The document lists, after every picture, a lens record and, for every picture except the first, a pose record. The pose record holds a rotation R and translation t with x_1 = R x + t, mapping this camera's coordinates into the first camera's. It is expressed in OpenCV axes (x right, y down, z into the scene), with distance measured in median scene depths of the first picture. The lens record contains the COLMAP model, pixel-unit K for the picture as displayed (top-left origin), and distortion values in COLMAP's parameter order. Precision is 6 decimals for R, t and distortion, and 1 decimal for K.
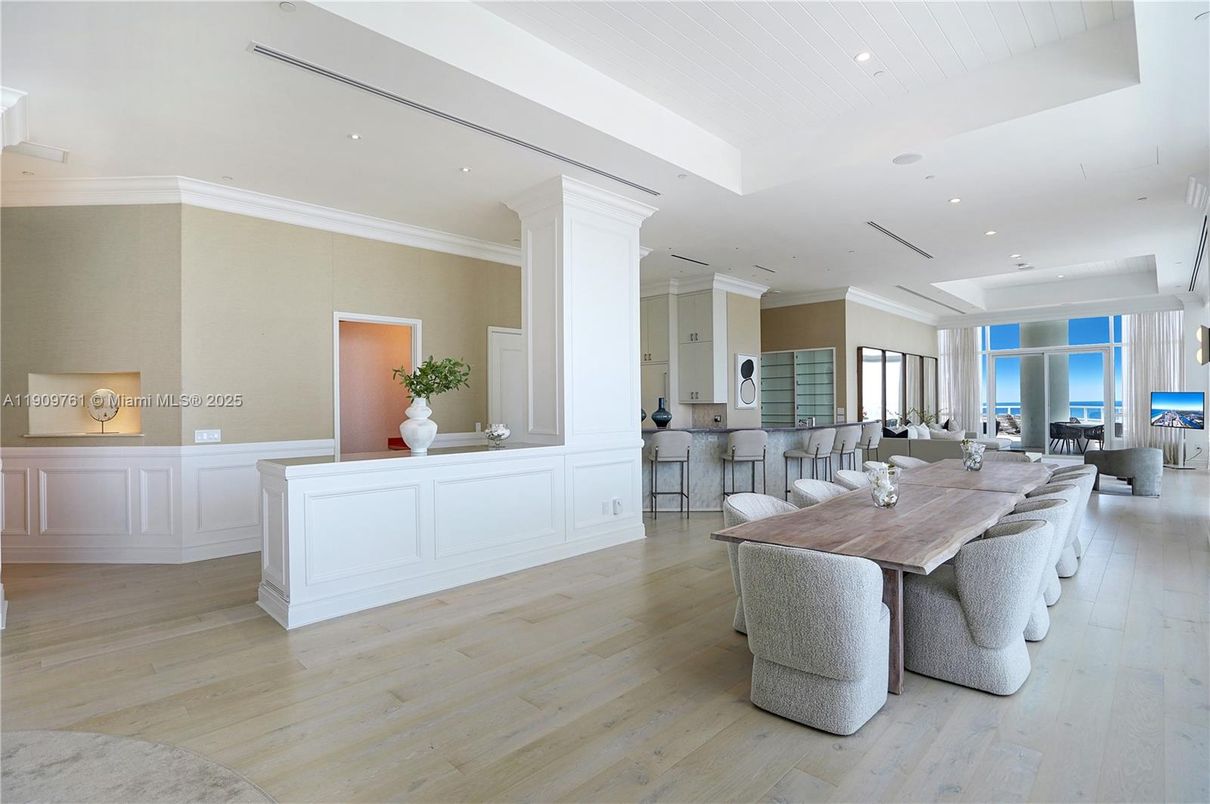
lens RADIAL K [[617.4, 0, 605.3], [0, 617.4, 403.2], [0, 0, 1]] dist [-0.026371, 0.000304]
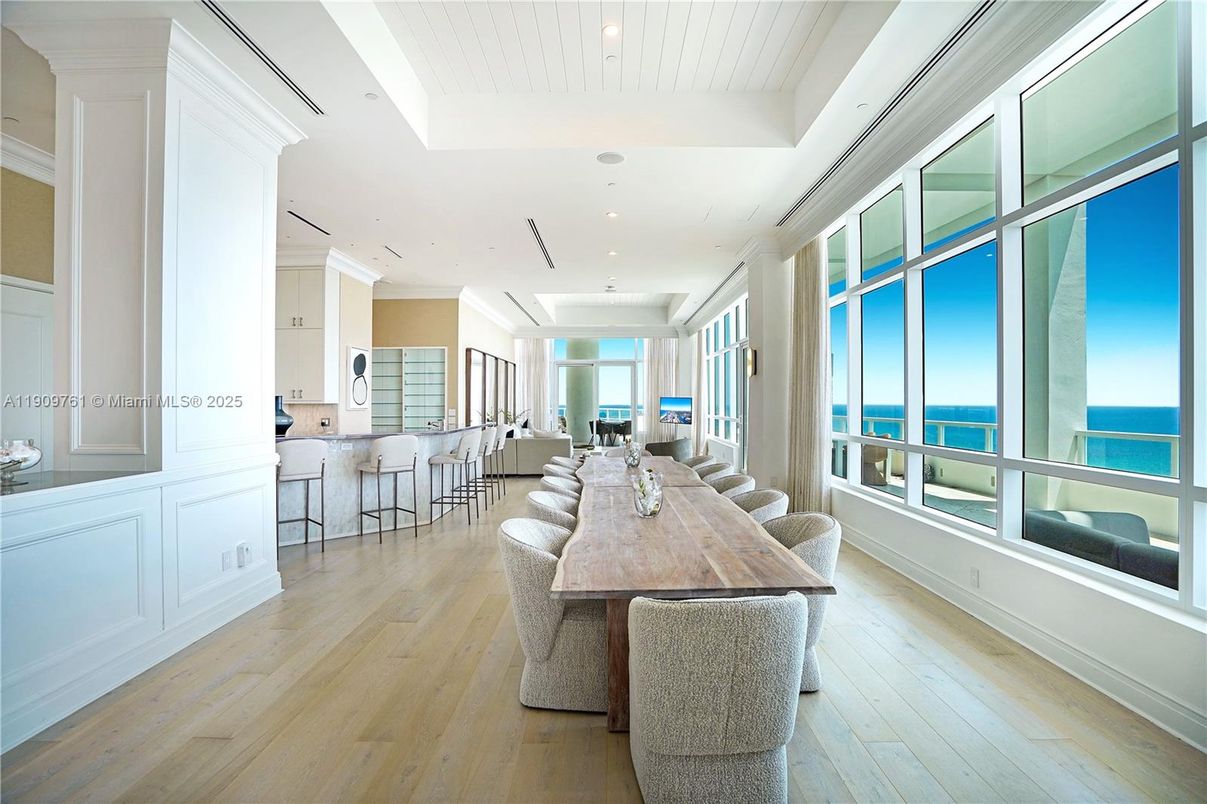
lens RADIAL K [[586.0, 0, 606.0], [0, 586.0, 400.5], [0, 0, 1]] dist [0.006424, 0.001868]
pose [[0.733885, 0.009866, 0.679202, -0.079862], [-0.005200, 0.999947, -0.008906, 0.001018], [-0.679254, 0.003004, 0.733897, 0.159058]]
